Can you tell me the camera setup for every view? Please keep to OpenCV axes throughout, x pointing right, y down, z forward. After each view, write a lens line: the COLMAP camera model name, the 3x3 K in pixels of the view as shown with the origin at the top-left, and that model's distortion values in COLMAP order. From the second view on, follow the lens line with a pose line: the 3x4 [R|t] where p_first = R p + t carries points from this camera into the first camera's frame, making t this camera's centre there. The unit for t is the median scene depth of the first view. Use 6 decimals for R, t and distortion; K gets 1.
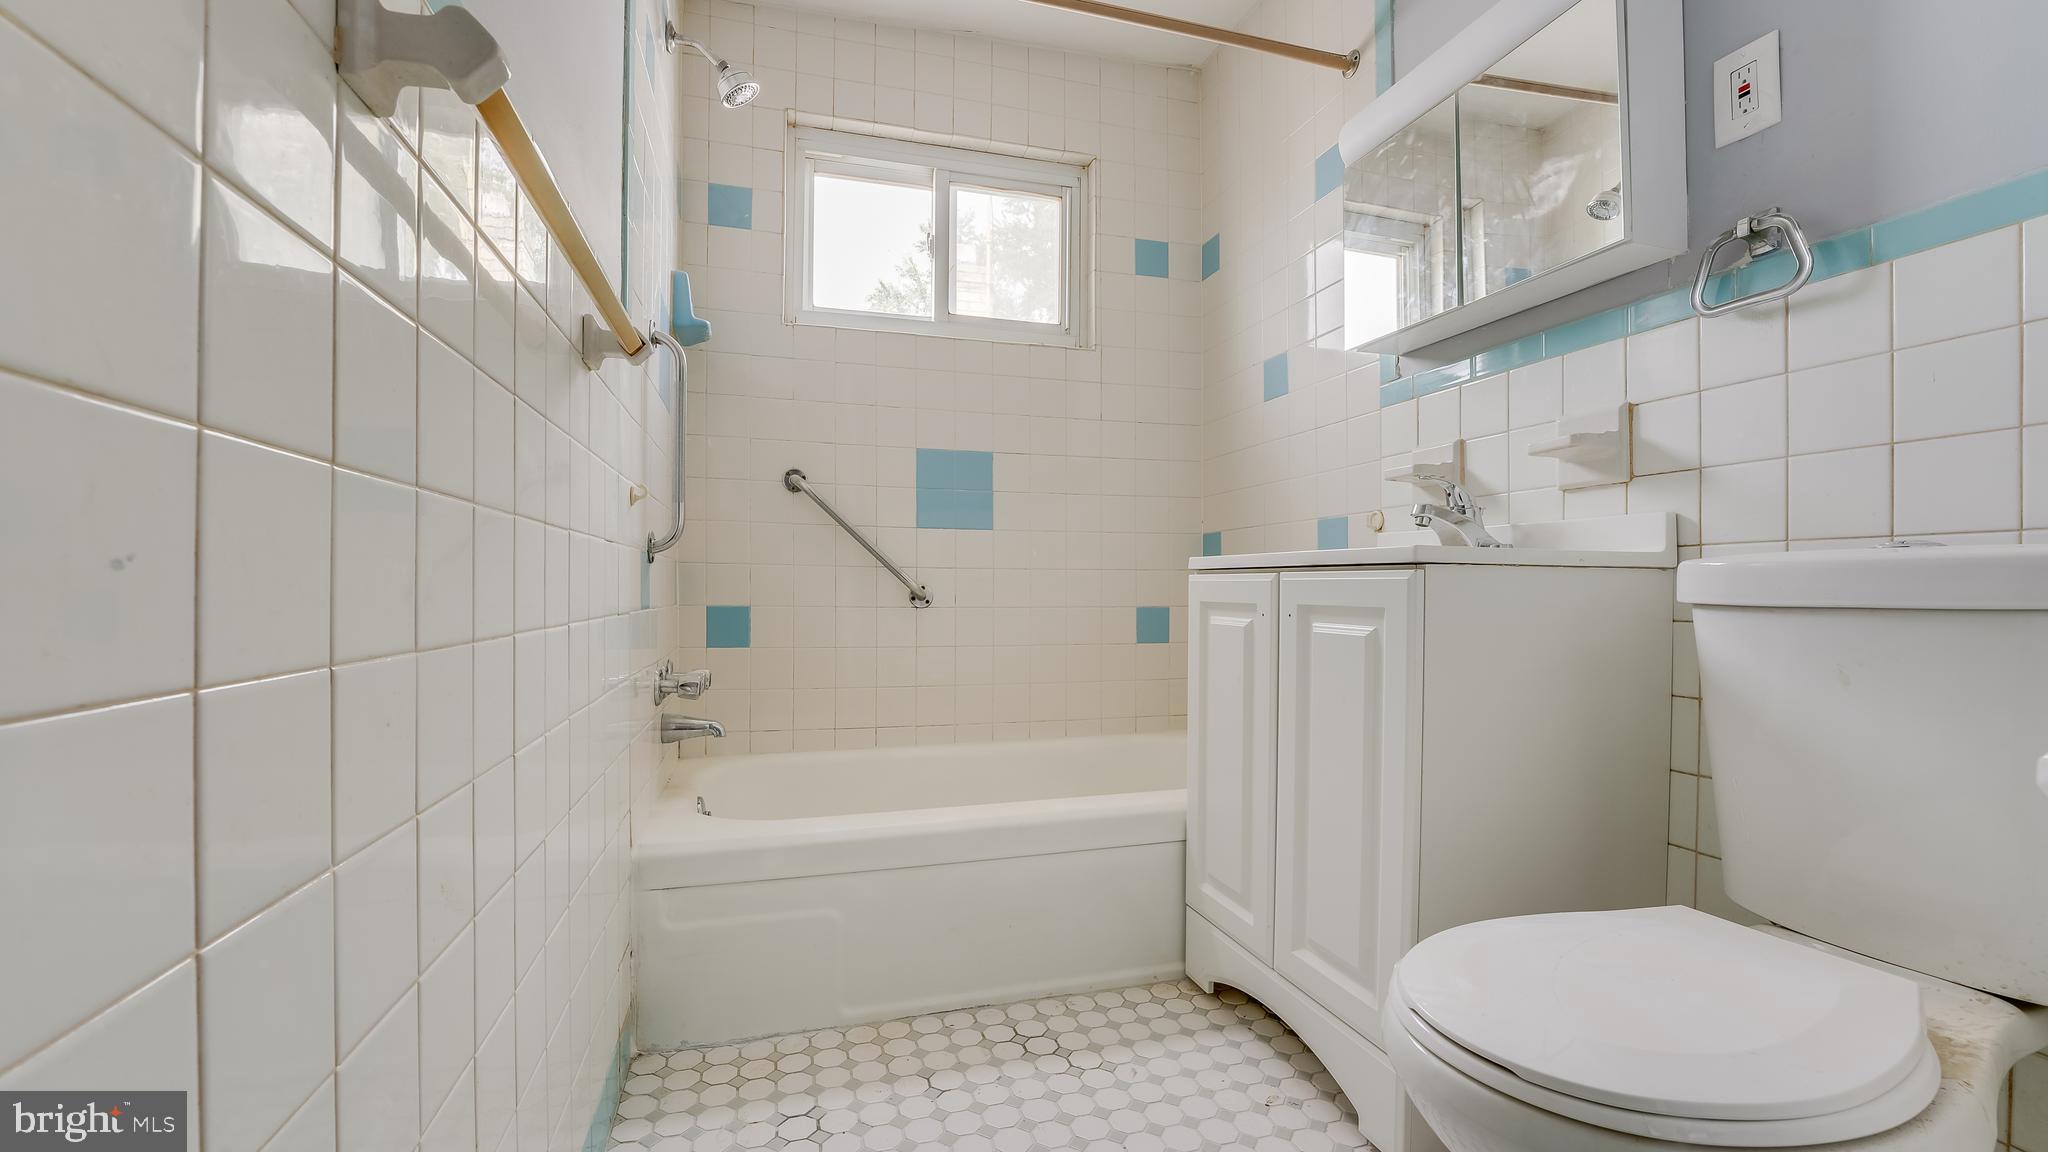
lens RADIAL K [[845.4, 0, 998.4], [0, 845.4, 575.4], [0, 0, 1]] dist [-0.024876, 0.001092]
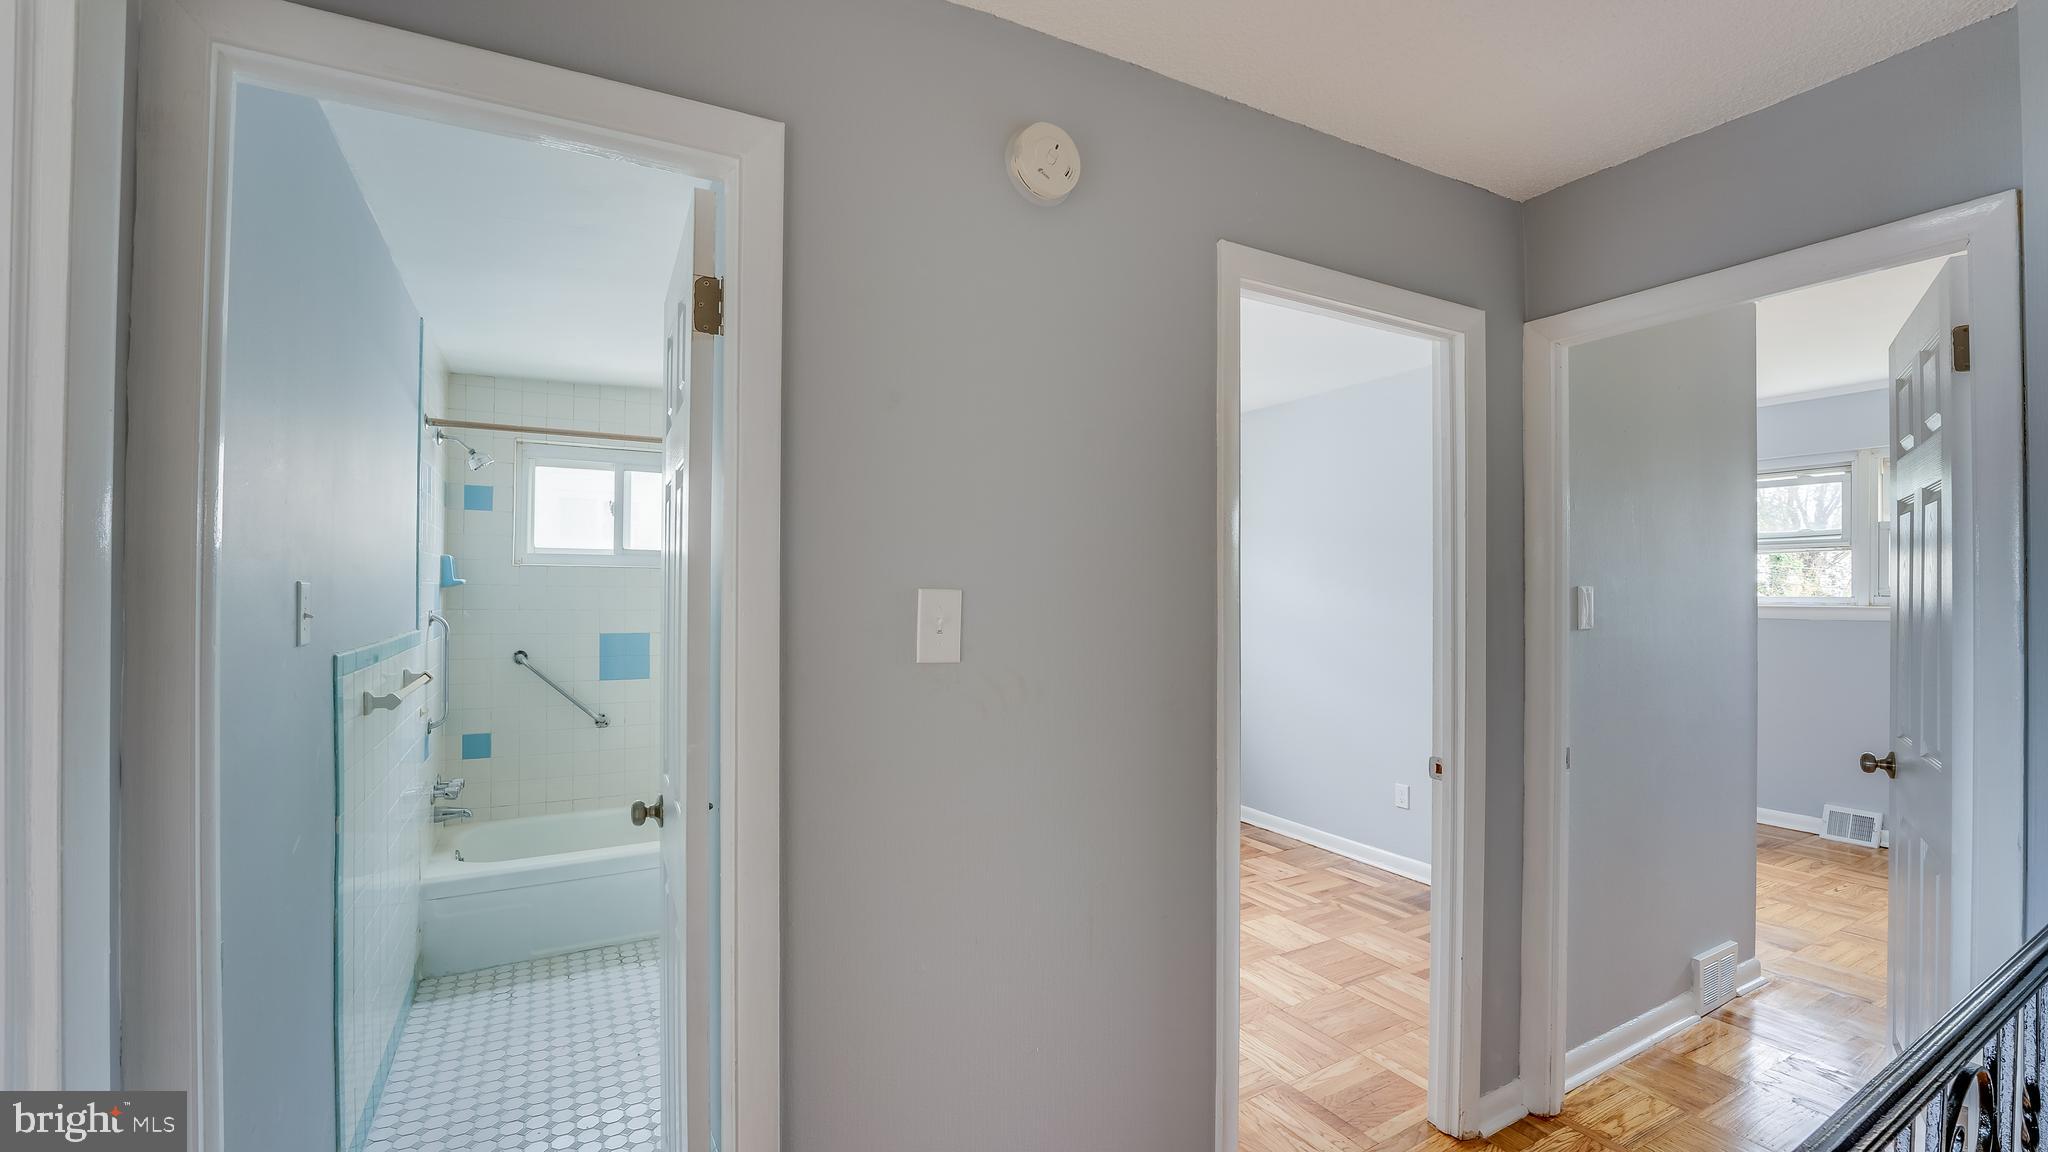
lens RADIAL K [[826.7, 0, 982.9], [0, 826.7, 576.6], [0, 0, 1]] dist [-0.023474, 0.000106]
pose [[0.975368, 0.005143, 0.220525, 0.380714], [-0.003144, 0.999951, -0.009414, -0.331902], [-0.220563, 0.008489, 0.975336, -1.029179]]
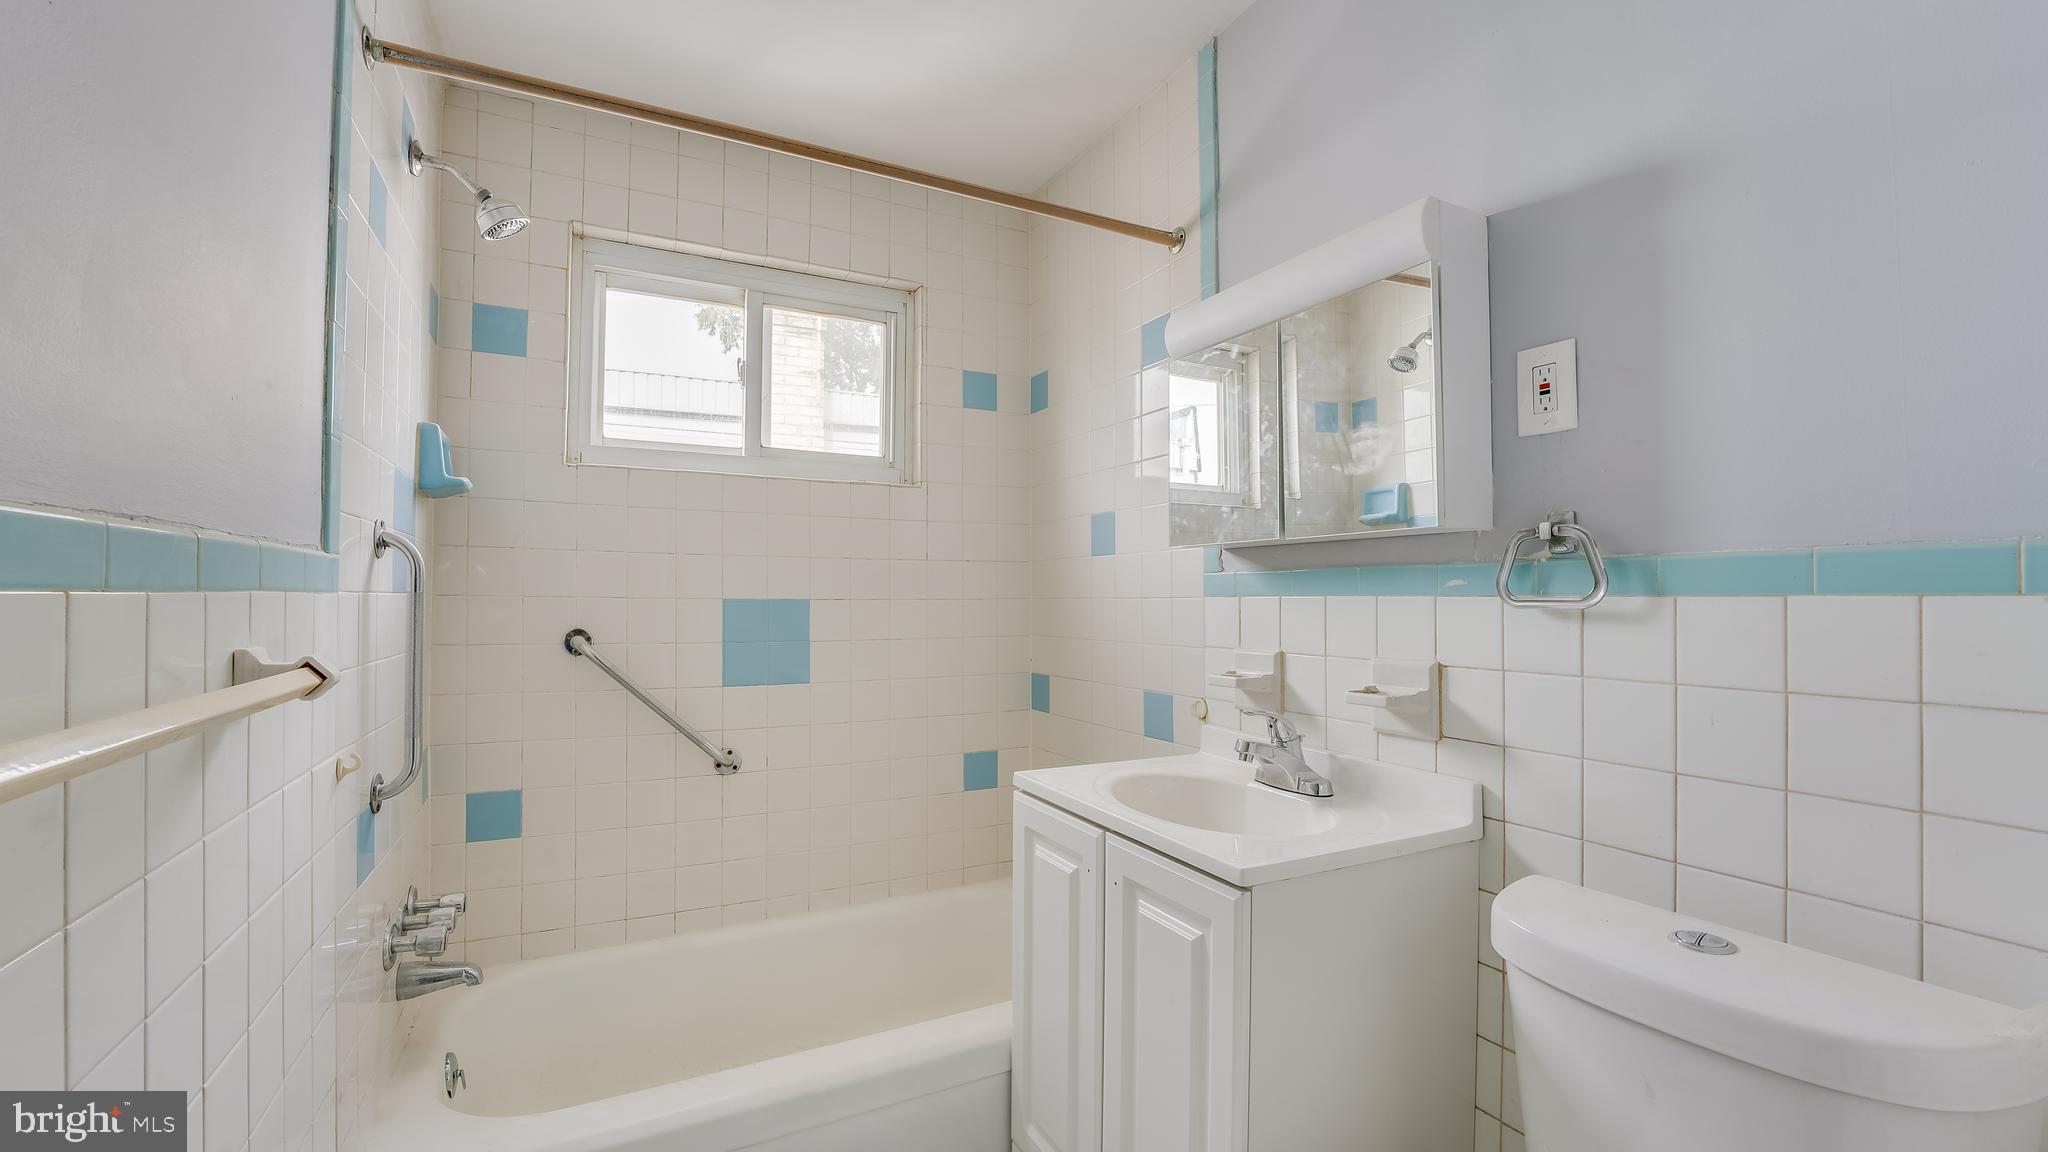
lens RADIAL K [[845.4, 0, 998.4], [0, 845.4, 575.4], [0, 0, 1]] dist [-0.024876, 0.001092]
pose [[0.981586, 0.002803, 0.191000, 0.026752], [0.000504, 0.999851, -0.017265, -0.210880], [-0.191019, 0.017043, 0.981438, 0.071025]]
